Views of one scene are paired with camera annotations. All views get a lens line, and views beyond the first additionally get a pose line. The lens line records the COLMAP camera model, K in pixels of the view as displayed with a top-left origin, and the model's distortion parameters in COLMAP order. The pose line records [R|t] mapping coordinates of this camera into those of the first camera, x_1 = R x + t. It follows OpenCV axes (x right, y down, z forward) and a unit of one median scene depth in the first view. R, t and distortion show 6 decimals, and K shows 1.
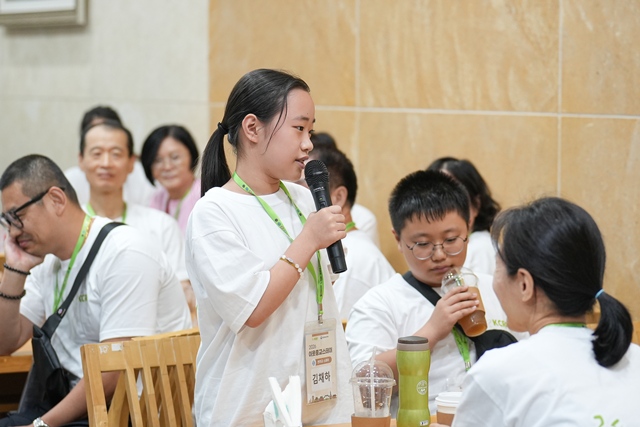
lens RADIAL K [[1947.2, 0, 319.7], [0, 1947.2, 216.8], [0, 0, 1]] dist [0.083399, 0.000000]
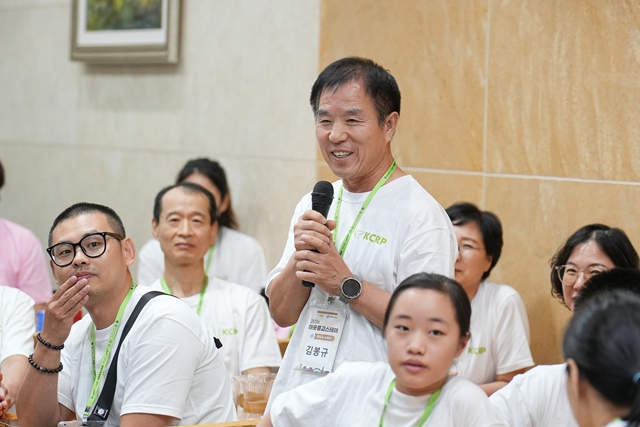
lens RADIAL K [[2579.2, 0, 320.2], [0, 2579.2, 211.3], [0, 0, 1]] dist [0.047226, 0.000000]
pose [[0.996936, 0.024465, -0.074293, 0.034235], [-0.027034, 0.999064, -0.033768, 0.000744], [0.073398, 0.035673, 0.996665, -0.132989]]
